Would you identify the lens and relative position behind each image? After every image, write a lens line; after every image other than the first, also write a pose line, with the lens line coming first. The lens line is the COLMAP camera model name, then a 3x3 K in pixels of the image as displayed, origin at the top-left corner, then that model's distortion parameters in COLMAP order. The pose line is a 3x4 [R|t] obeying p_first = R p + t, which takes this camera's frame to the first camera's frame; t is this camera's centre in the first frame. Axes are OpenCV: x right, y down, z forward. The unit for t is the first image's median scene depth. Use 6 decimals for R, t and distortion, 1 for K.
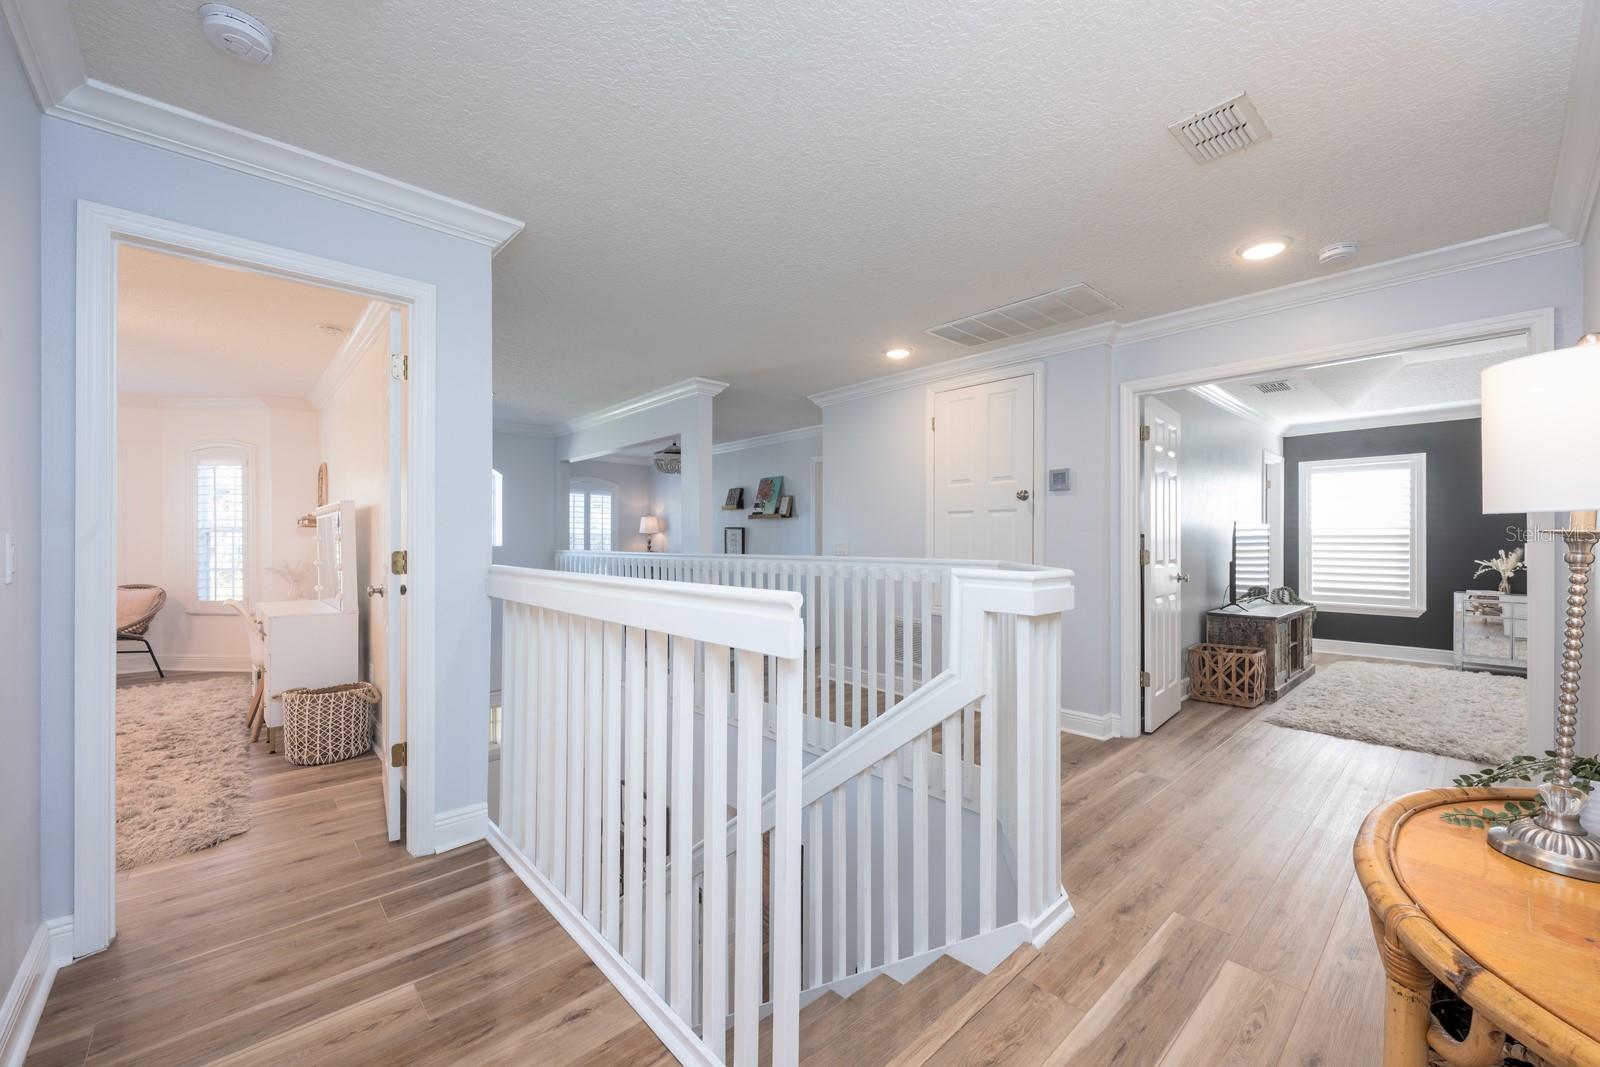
lens RADIAL K [[629.2, 0, 797.7], [0, 629.2, 538.7], [0, 0, 1]] dist [0.002035, 0.000175]
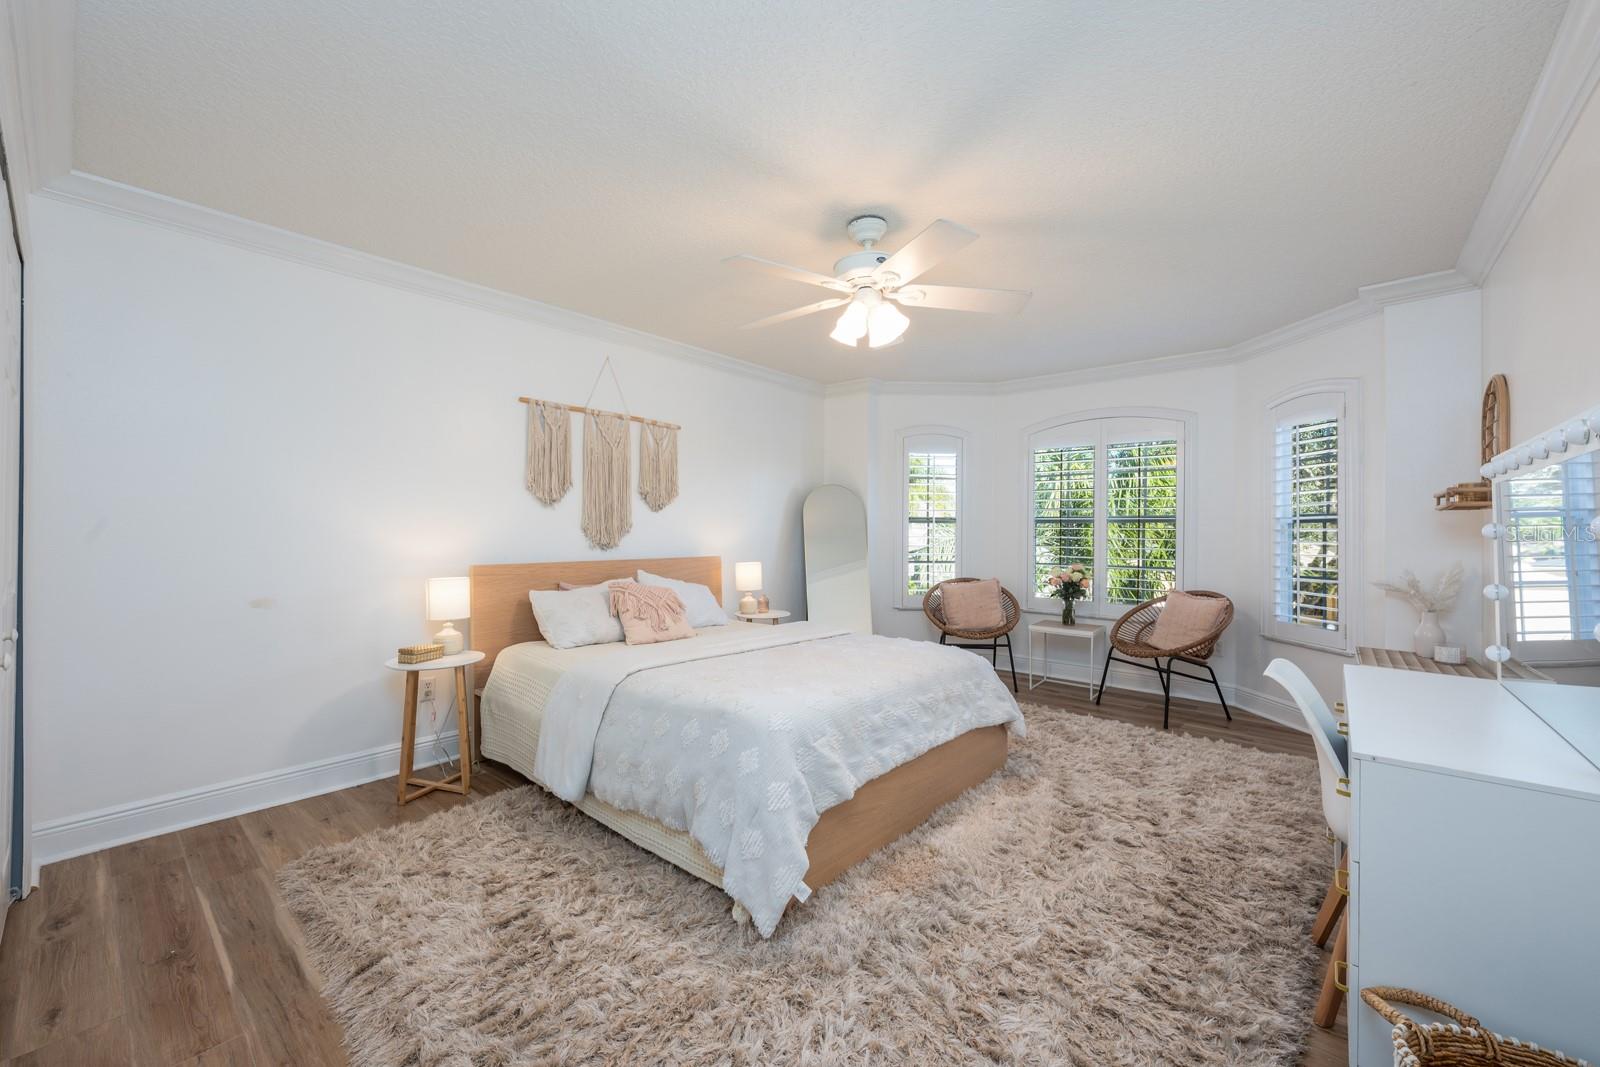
lens RADIAL K [[629.2, 0, 797.3], [0, 629.2, 532.0], [0, 0, 1]] dist [0.002035, 0.000175]
pose [[0.112330, 0.005634, -0.993655, -0.339748], [0.000301, 0.999984, 0.005704, -0.004390], [0.993671, -0.000940, 0.112327, 0.422725]]
